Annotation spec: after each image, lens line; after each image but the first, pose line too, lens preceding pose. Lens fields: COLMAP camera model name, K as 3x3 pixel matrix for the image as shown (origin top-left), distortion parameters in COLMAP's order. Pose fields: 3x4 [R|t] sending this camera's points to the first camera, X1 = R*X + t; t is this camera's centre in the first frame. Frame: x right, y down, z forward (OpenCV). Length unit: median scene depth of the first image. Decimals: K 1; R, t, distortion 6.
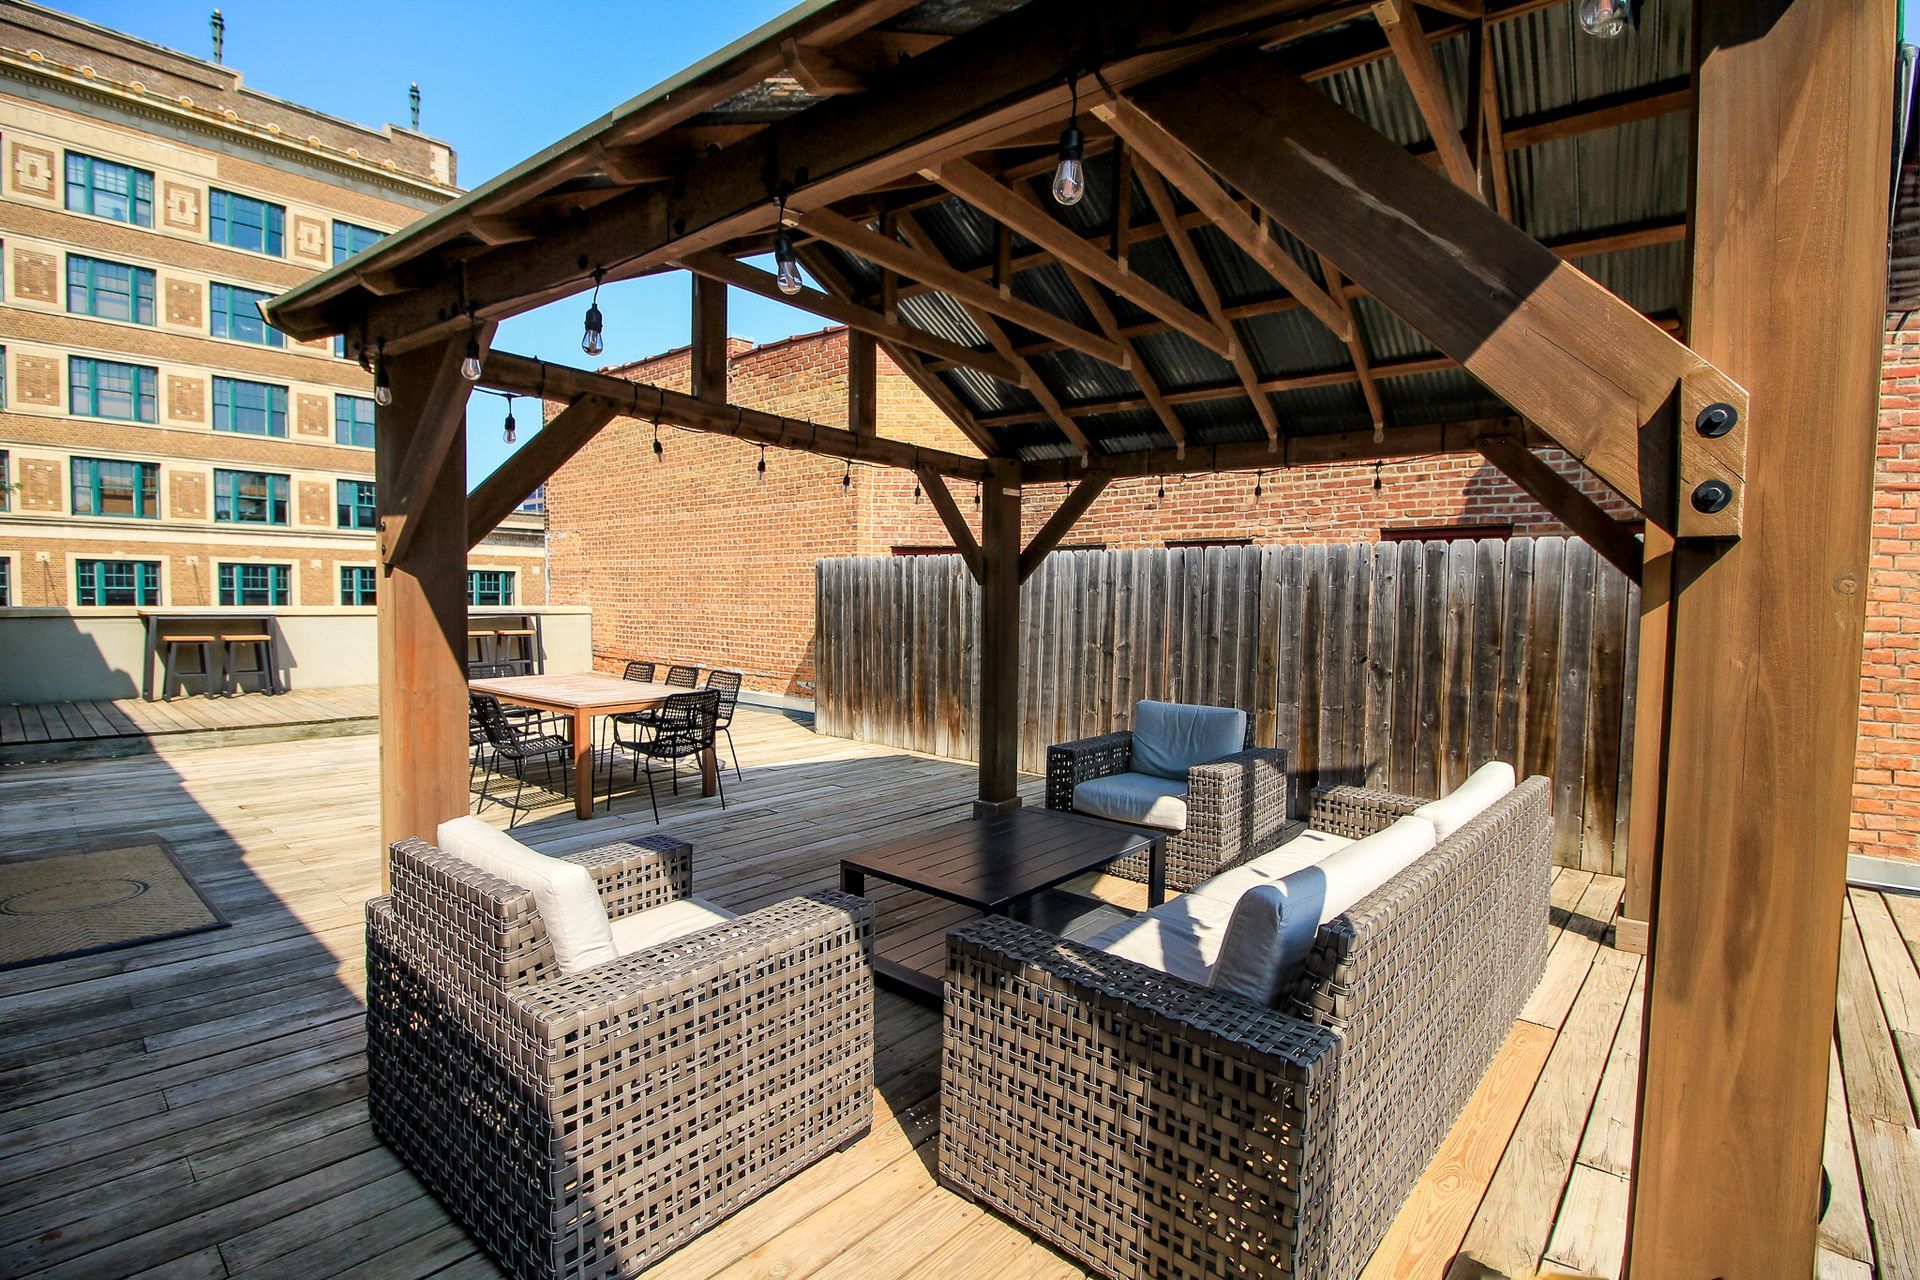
lens RADIAL K [[897.5, 0, 975.6], [0, 897.5, 624.8], [0, 0, 1]] dist [0.004414, -0.003836]
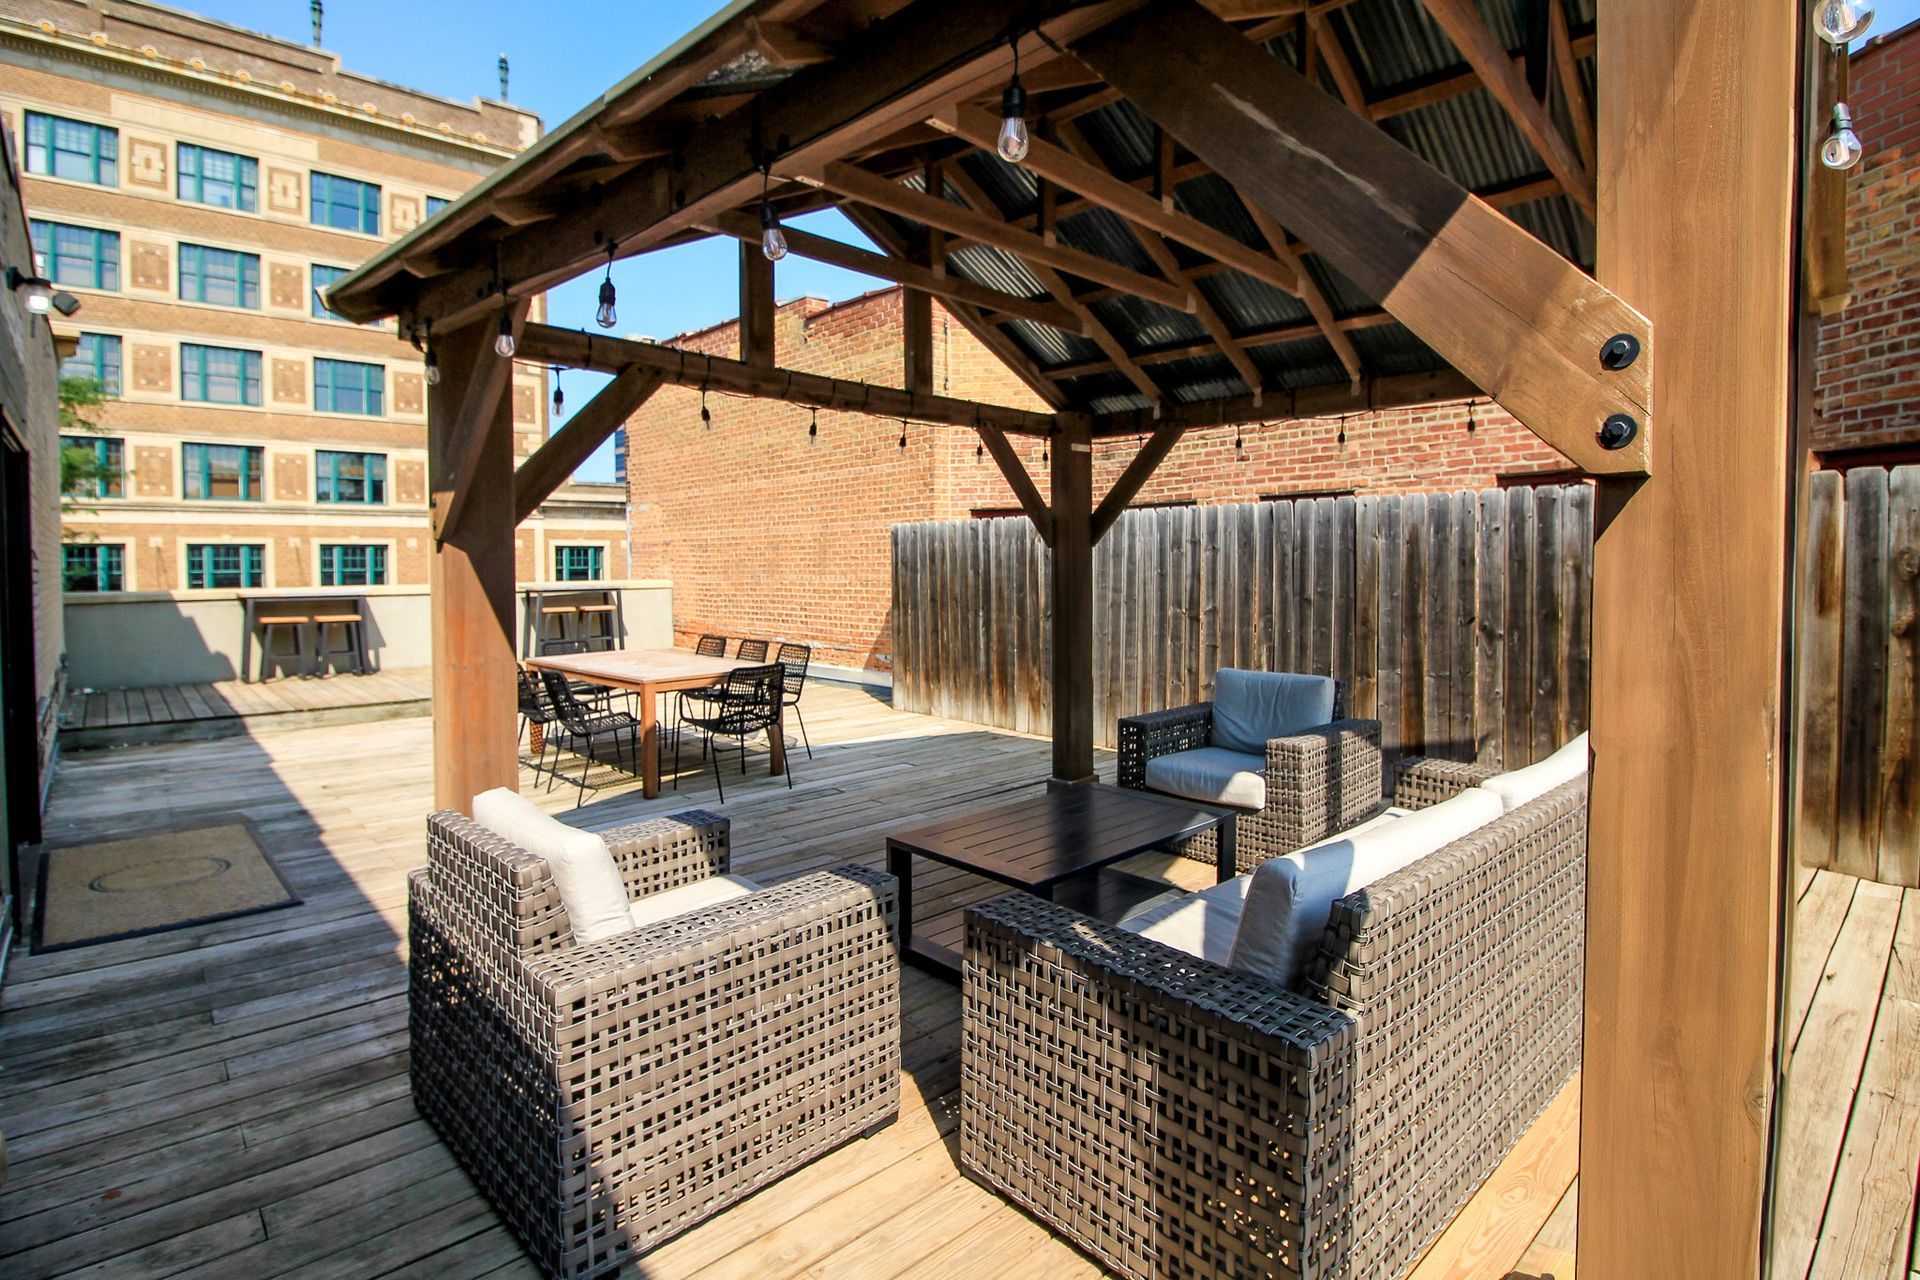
lens RADIAL K [[979.4, 0, 999.6], [0, 979.4, 569.0], [0, 0, 1]] dist [0.008362, -0.001812]
pose [[0.994812, -0.020942, -0.099550, 0.042620], [0.018406, 0.999484, -0.026320, 0.003148], [0.100050, 0.024351, 0.994684, -0.017455]]
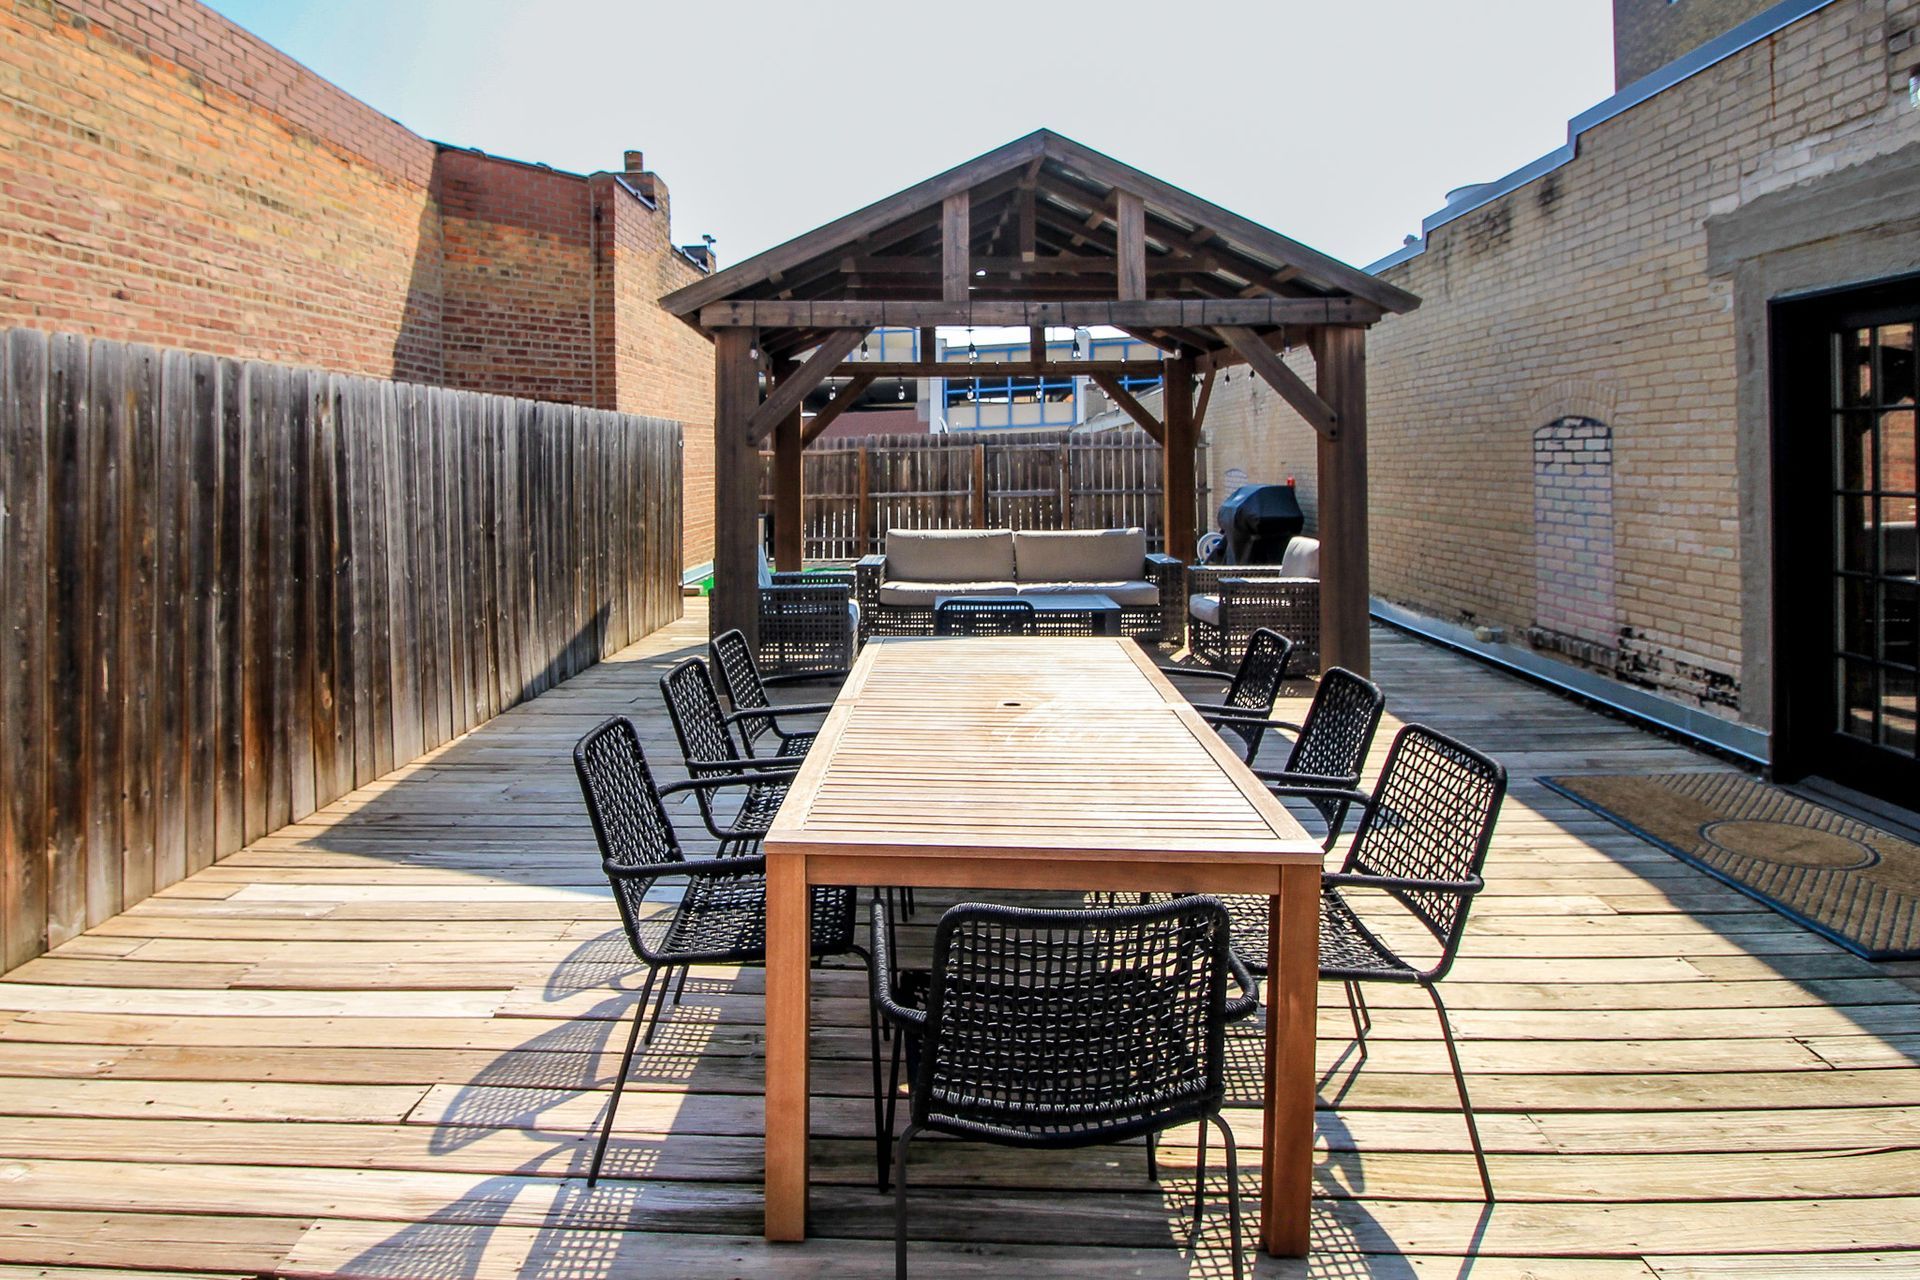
lens RADIAL K [[1059.4, 0, 896.4], [0, 1059.4, 472.4], [0, 0, 1]] dist [-0.003705, -0.003954]
pose [[-0.599386, -0.014795, 0.800324, -0.628680], [0.026966, 0.998888, 0.038661, -0.037633], [-0.800006, 0.044754, -0.598321, 1.059274]]
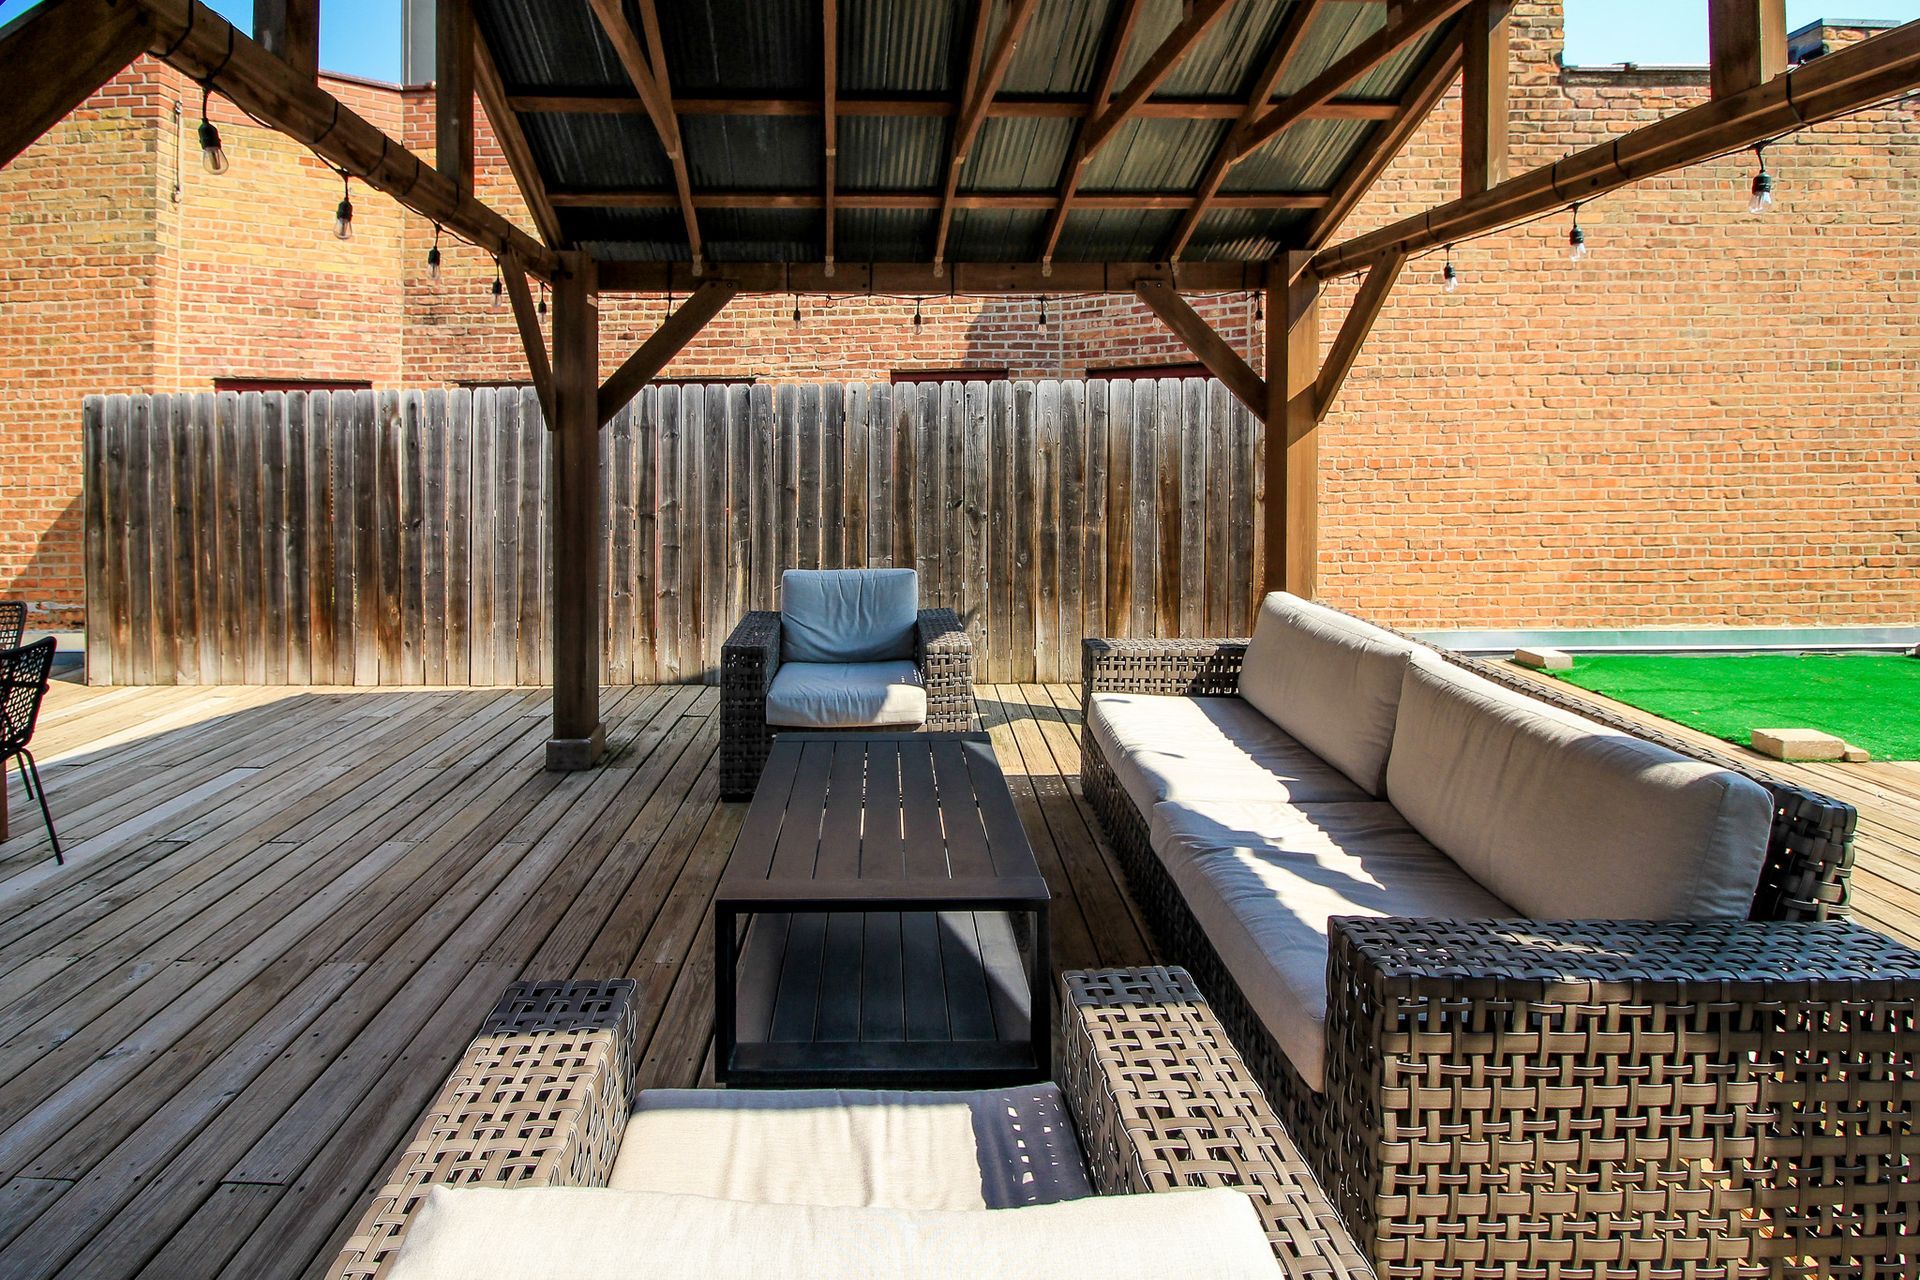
lens RADIAL K [[945.0, 0, 894.4], [0, 945.0, 443.8], [0, 0, 1]] dist [-0.004087, -0.007589]
pose [[0.768140, -0.020877, 0.639942, -0.182475], [0.043192, 0.998881, -0.019258, -0.005896], [-0.638824, 0.042433, 0.768182, 0.186230]]
